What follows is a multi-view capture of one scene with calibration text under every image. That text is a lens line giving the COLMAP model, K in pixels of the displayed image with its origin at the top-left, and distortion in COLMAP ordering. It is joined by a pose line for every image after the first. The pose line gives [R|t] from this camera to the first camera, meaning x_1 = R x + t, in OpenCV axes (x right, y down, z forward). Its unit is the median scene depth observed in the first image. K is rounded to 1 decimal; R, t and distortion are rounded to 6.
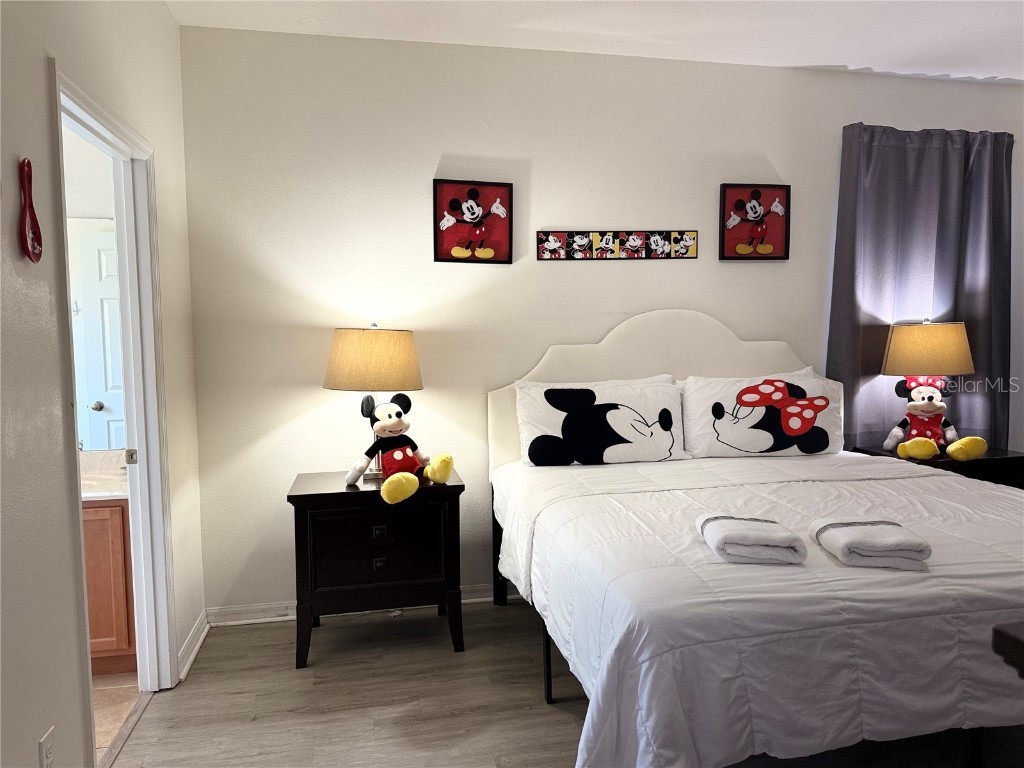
lens RADIAL K [[731.0, 0, 508.1], [0, 731.0, 380.0], [0, 0, 1]] dist [0.090756, -0.112696]
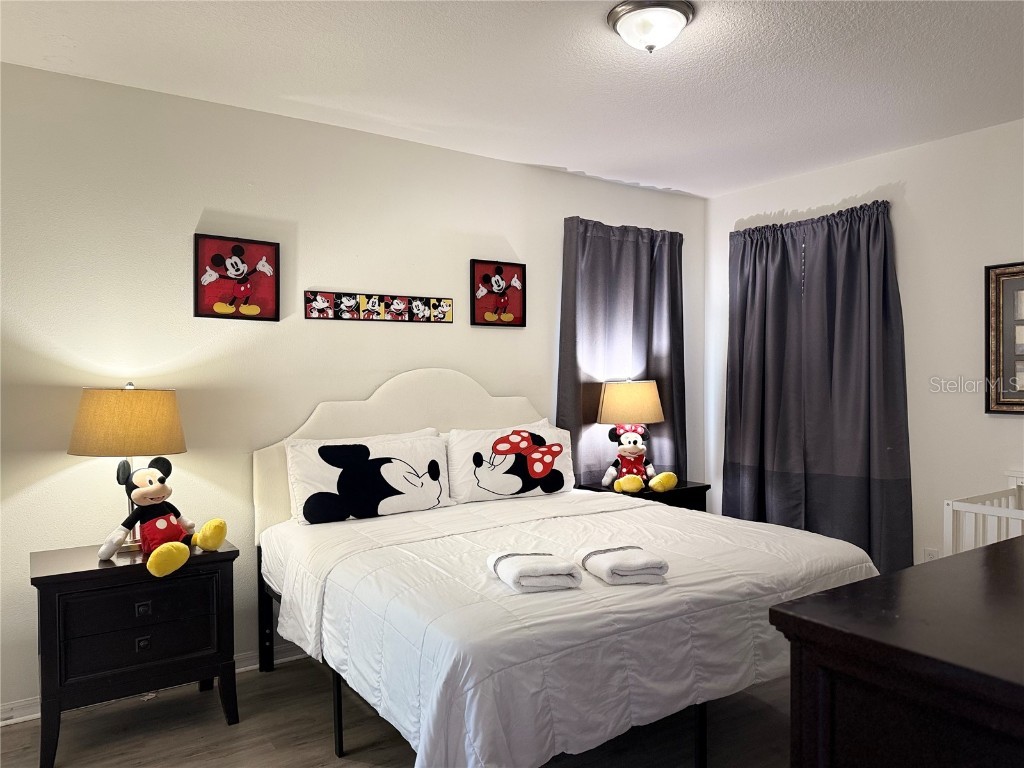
lens RADIAL K [[731.0, 0, 508.1], [0, 731.0, 380.0], [0, 0, 1]] dist [0.090756, -0.112696]
pose [[0.925035, 0.000957, 0.379881, -0.094689], [0.022688, 0.998073, -0.057760, -0.014038], [-0.379204, 0.062049, 0.923230, -0.051635]]
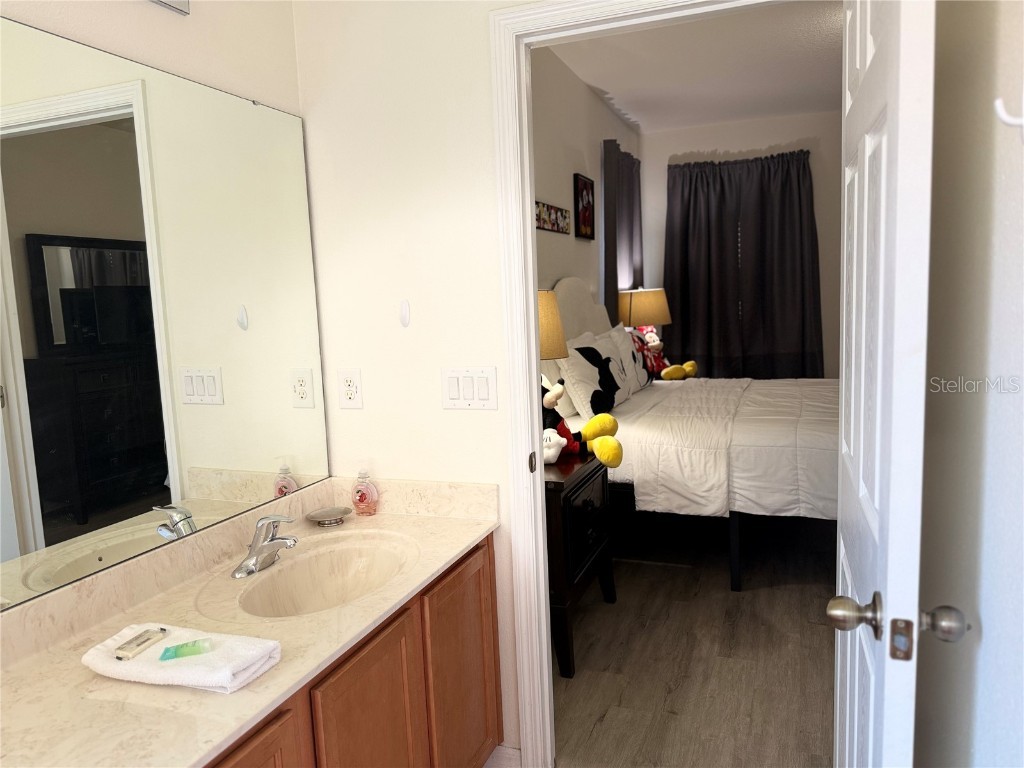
lens RADIAL K [[722.4, 0, 513.3], [0, 722.4, 401.7], [0, 0, 1]] dist [0.053559, -0.070434]
pose [[0.536387, -0.133049, 0.833419, -0.867147], [0.094981, 0.990739, 0.097034, -0.023912], [-0.838610, 0.027111, 0.544057, 0.501094]]
